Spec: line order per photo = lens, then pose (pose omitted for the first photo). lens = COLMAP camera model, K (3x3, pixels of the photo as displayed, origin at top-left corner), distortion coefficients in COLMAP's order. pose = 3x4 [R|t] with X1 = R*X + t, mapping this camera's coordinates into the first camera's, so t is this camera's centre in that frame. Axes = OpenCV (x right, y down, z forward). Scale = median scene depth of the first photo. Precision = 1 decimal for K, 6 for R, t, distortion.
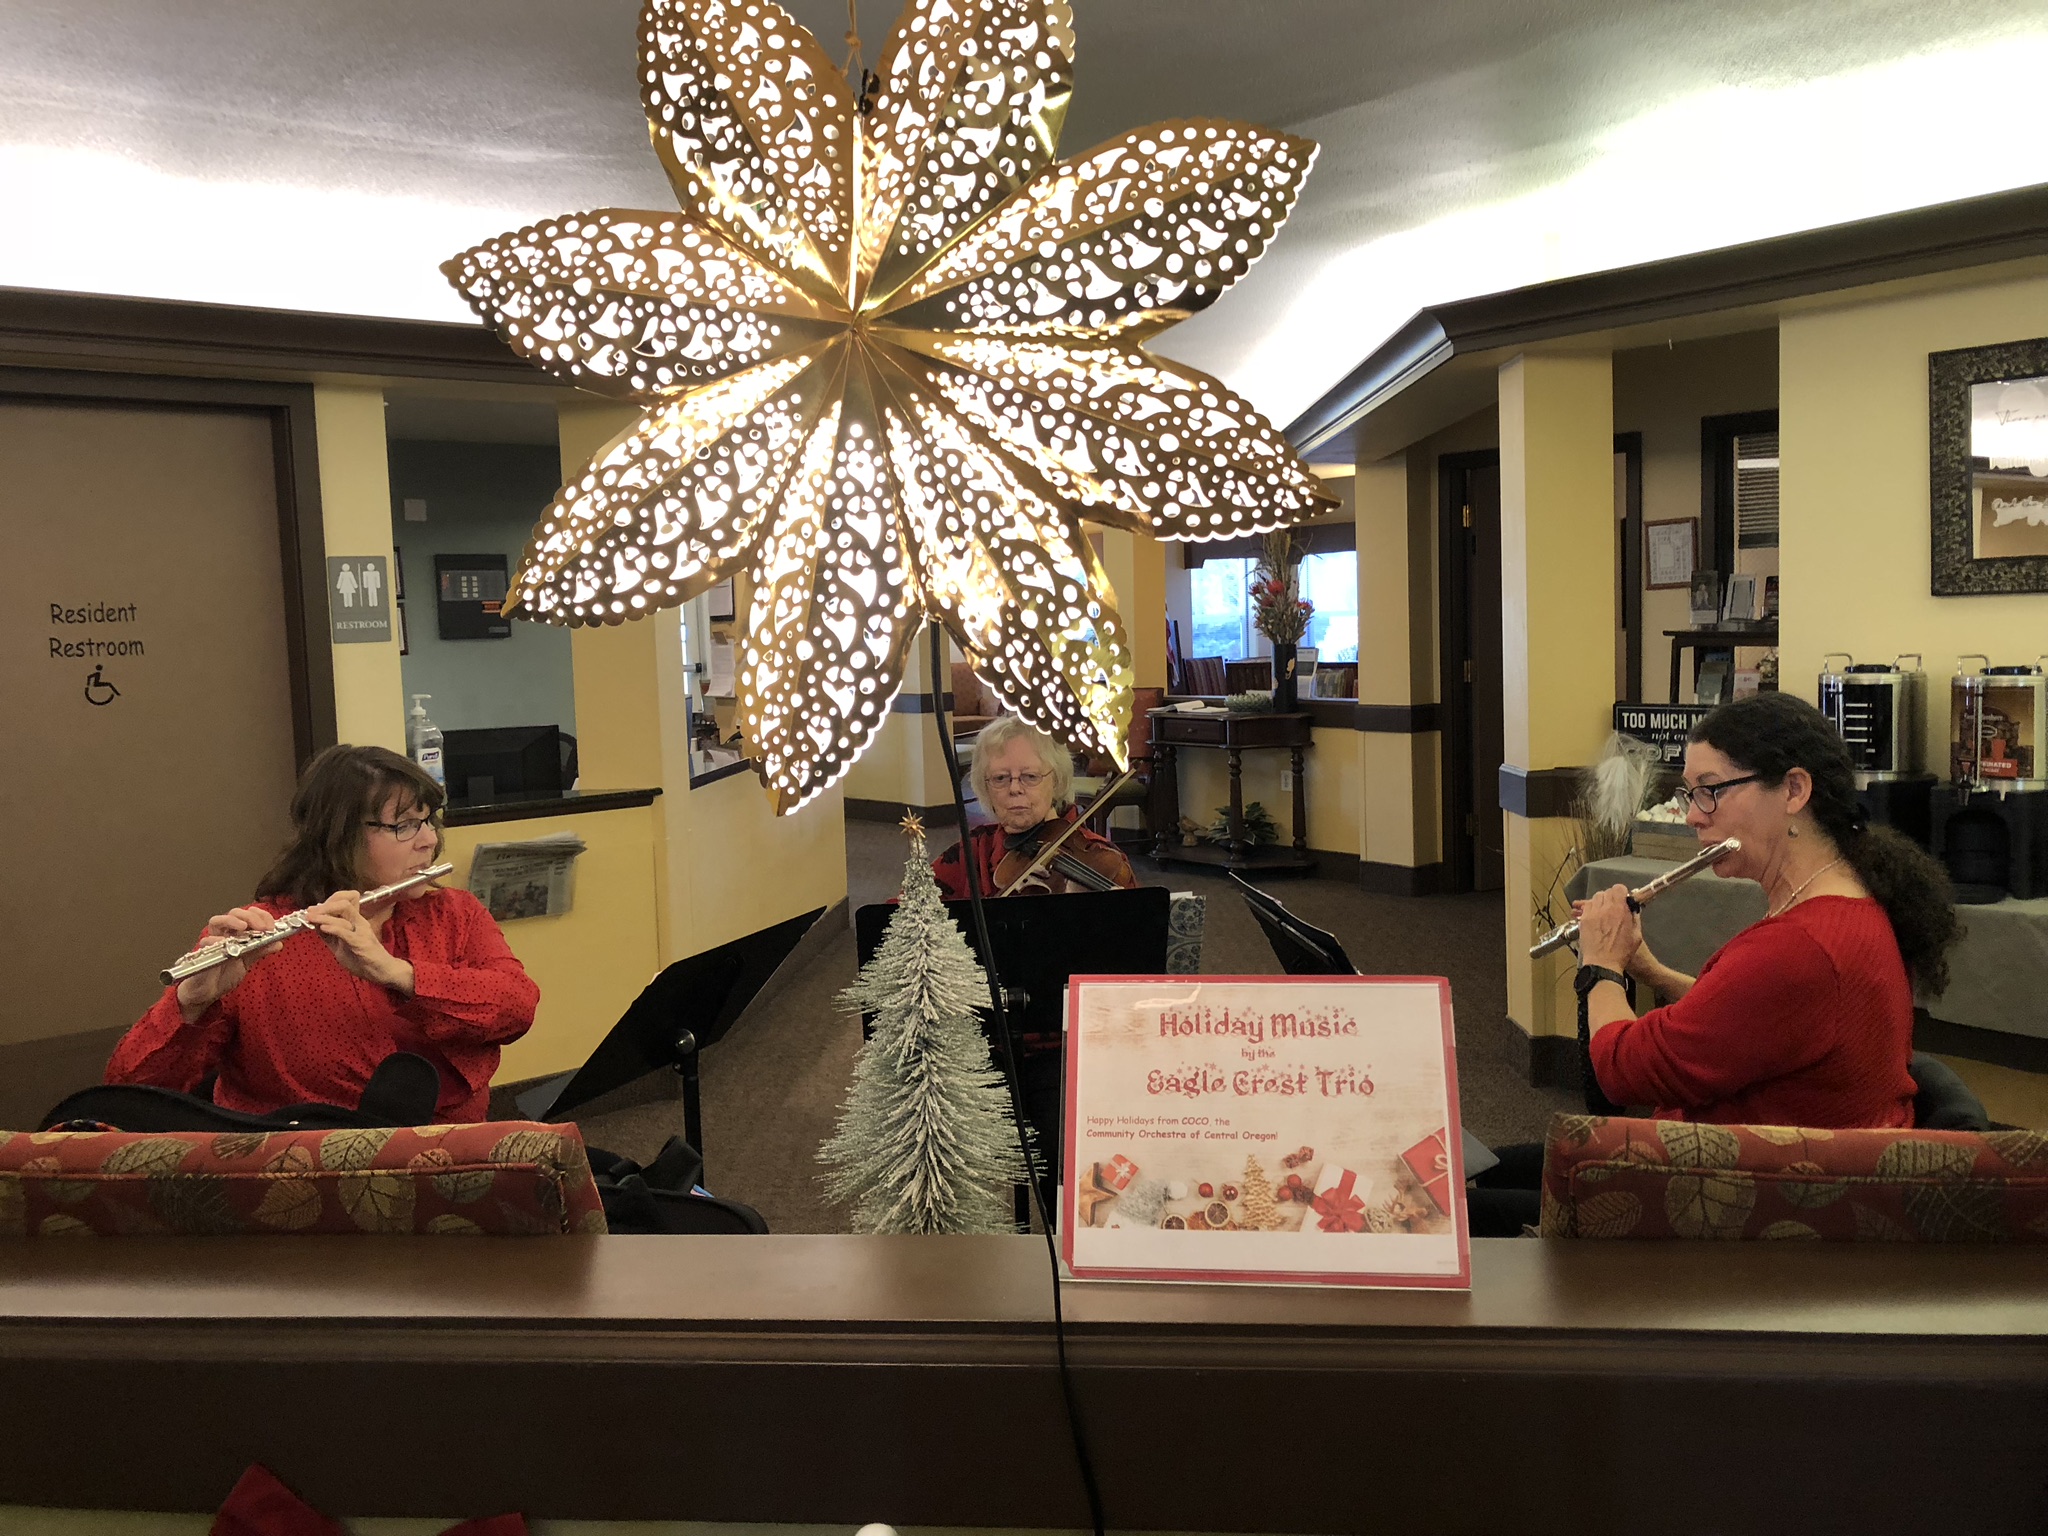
lens RADIAL K [[1673.3, 0, 998.7], [0, 1673.3, 753.8], [0, 0, 1]] dist [0.013446, 0.004602]
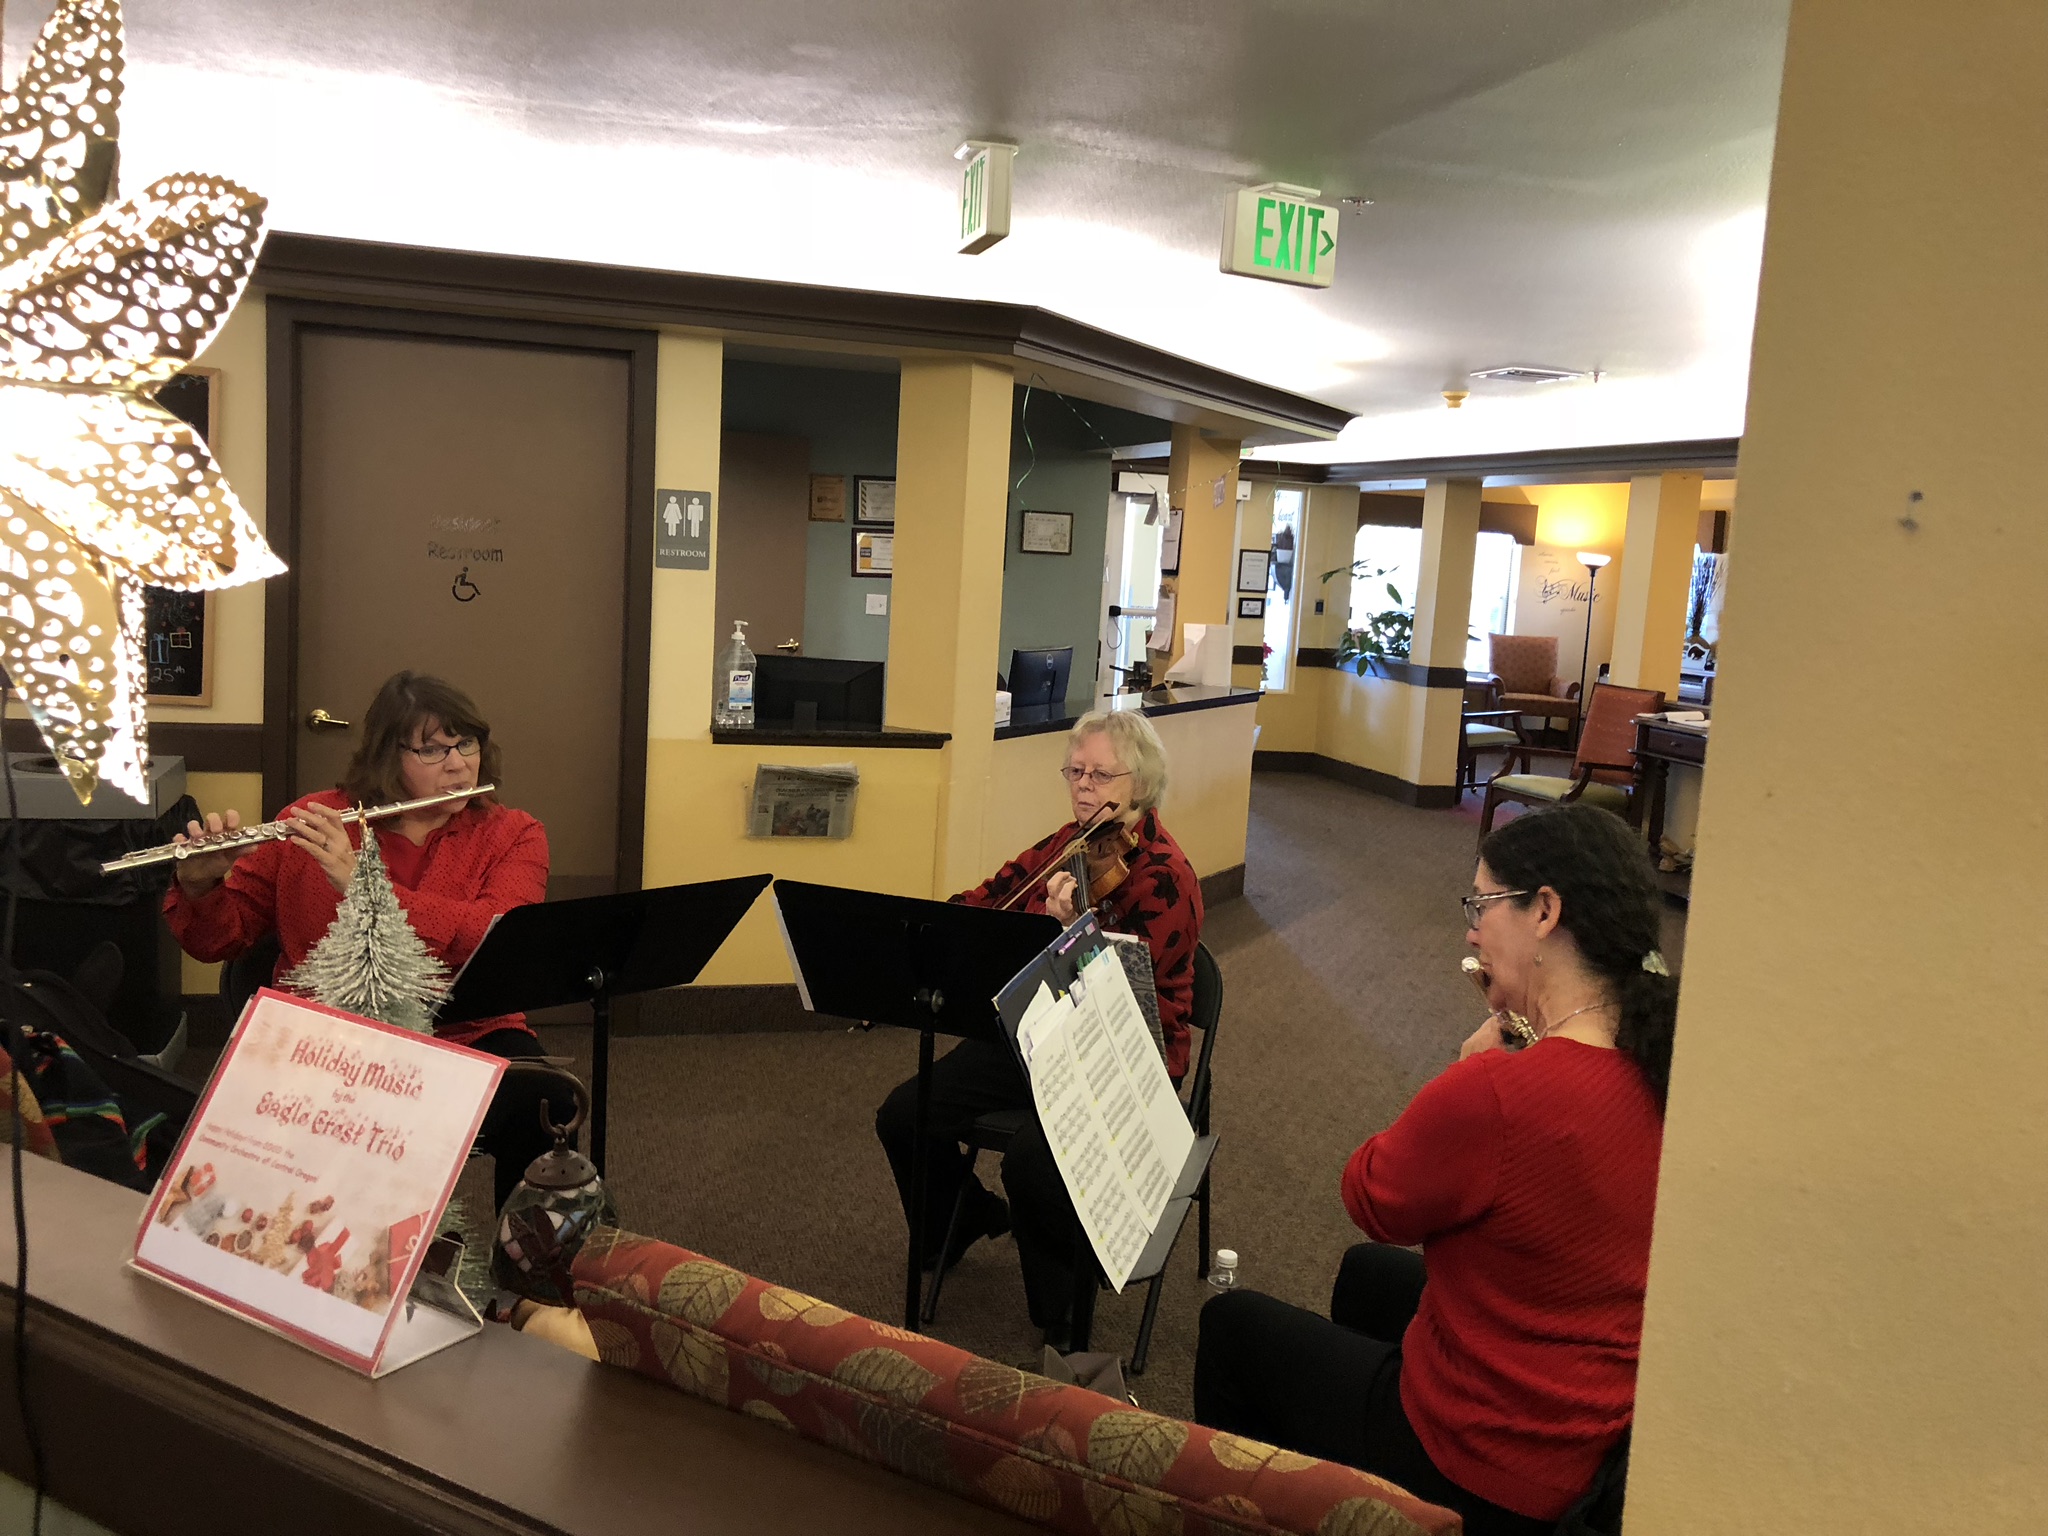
lens RADIAL K [[1657.2, 0, 1024.0], [0, 1657.2, 768.0], [0, 0, 1]] dist [0.042529, -0.061713]
pose [[0.922336, 0.139322, -0.360397, 0.903756], [-0.123271, 0.990090, 0.067269, -0.141226], [0.366198, -0.017618, 0.930370, 0.226723]]
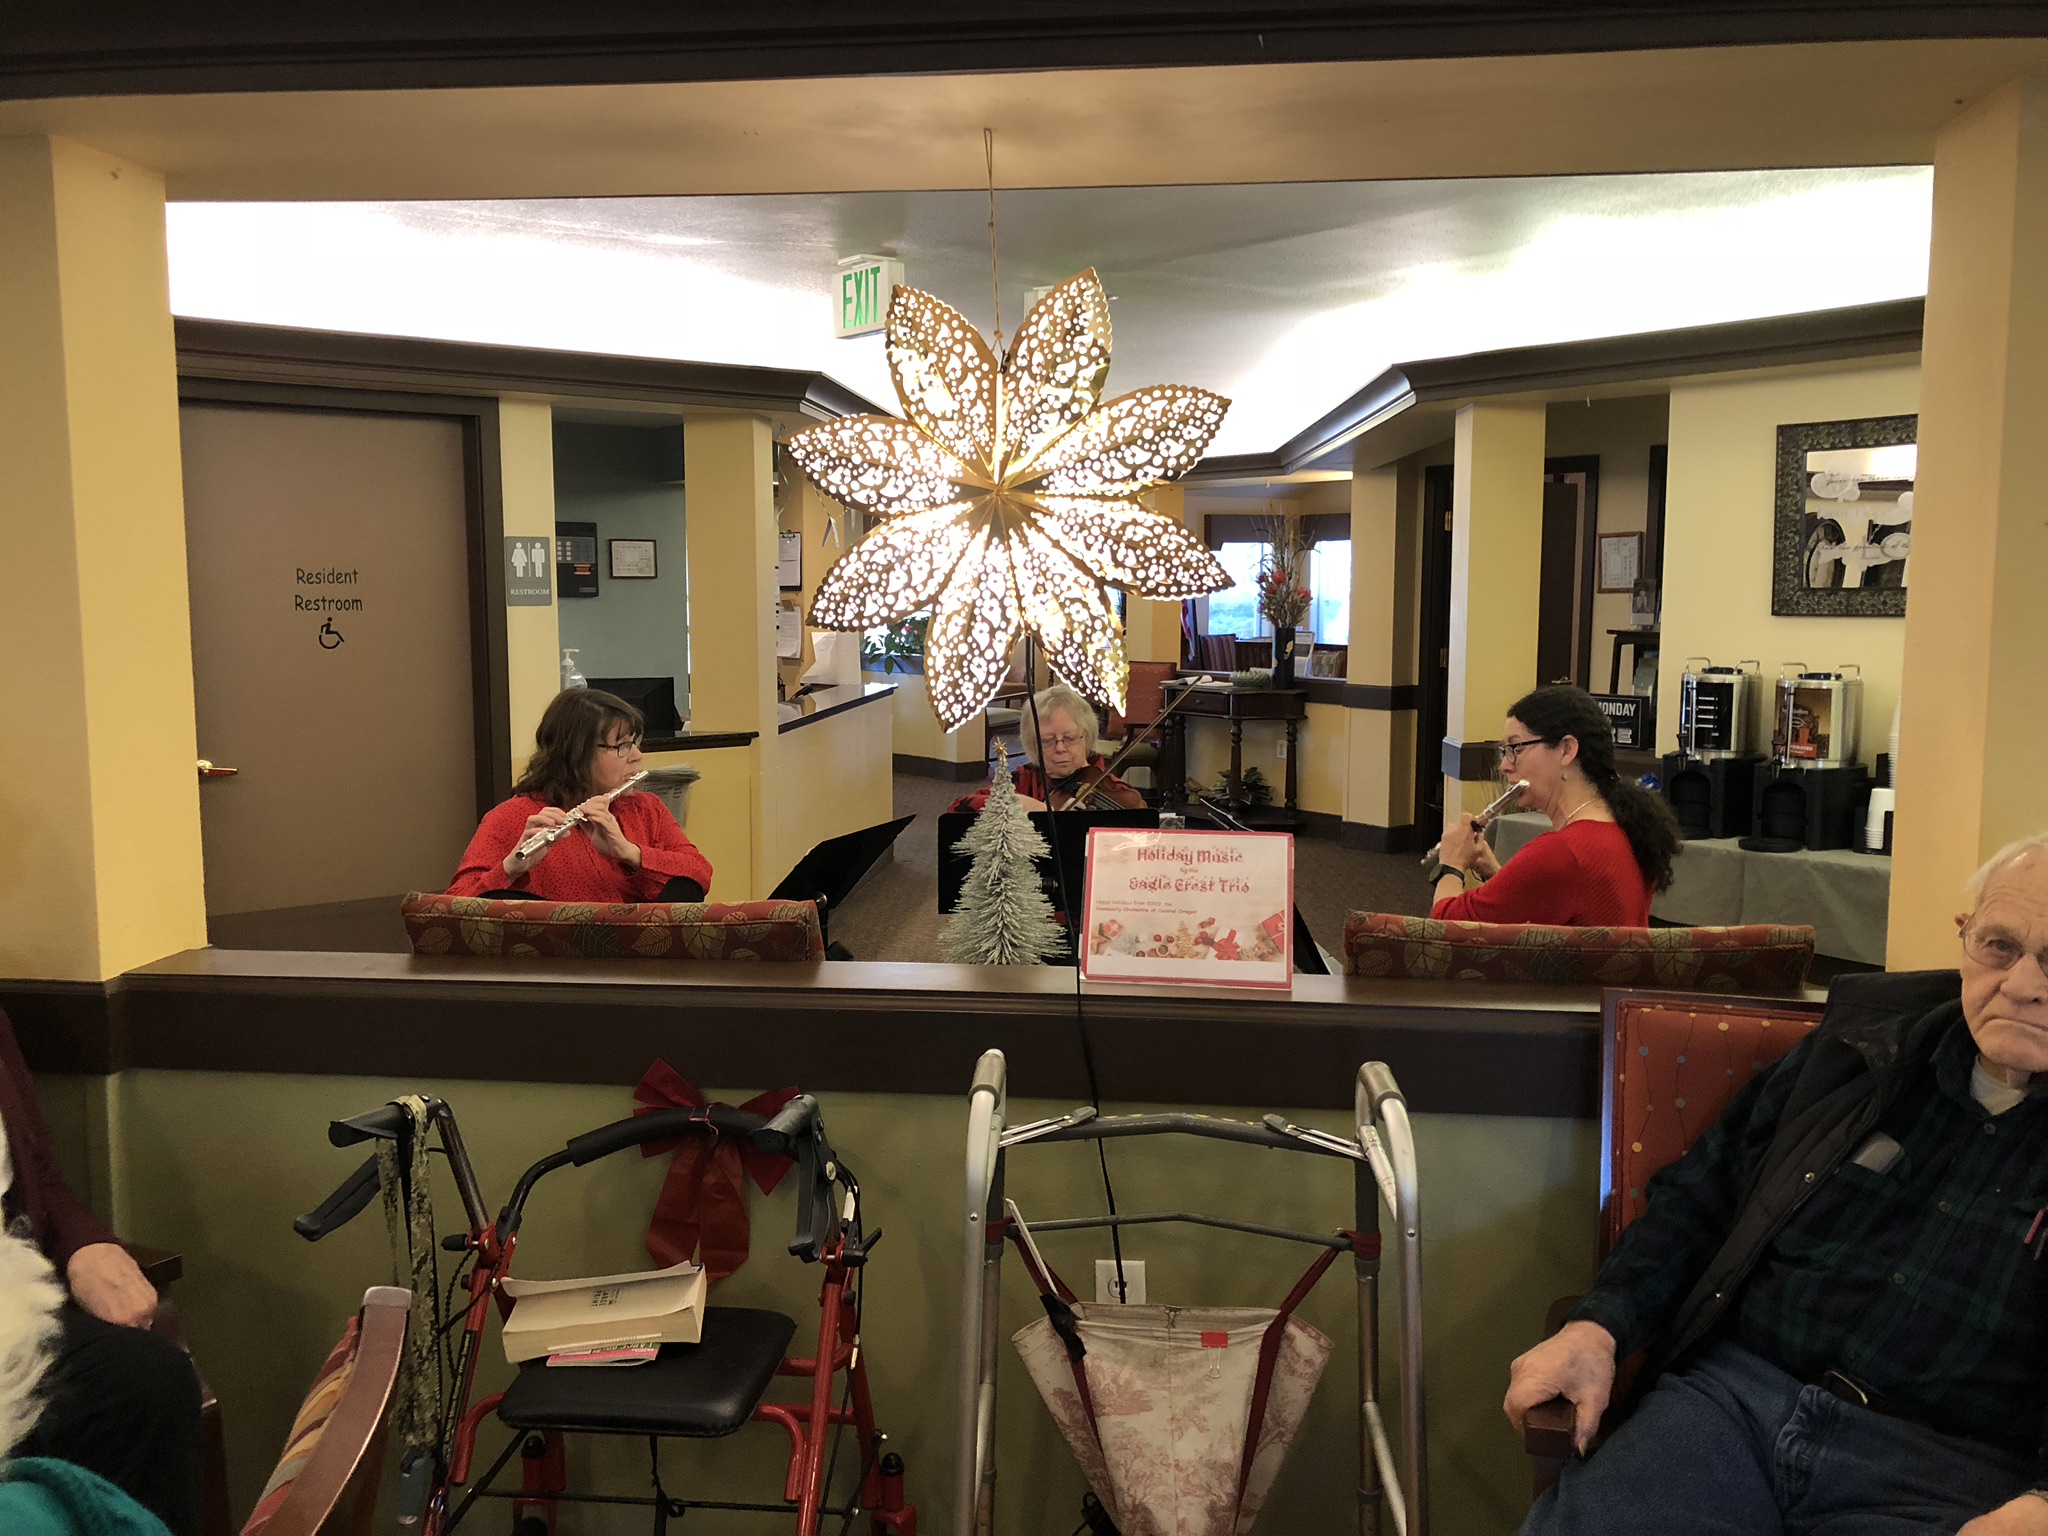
lens RADIAL K [[1646.8, 0, 991.8], [0, 1646.8, 768.4], [0, 0, 1]] dist [0.130182, -0.392303]
pose [[0.999212, 0.036621, -0.015283, -0.043363], [-0.036147, 0.998889, 0.030234, 0.017981], [0.016373, -0.029658, 0.999426, -0.881576]]
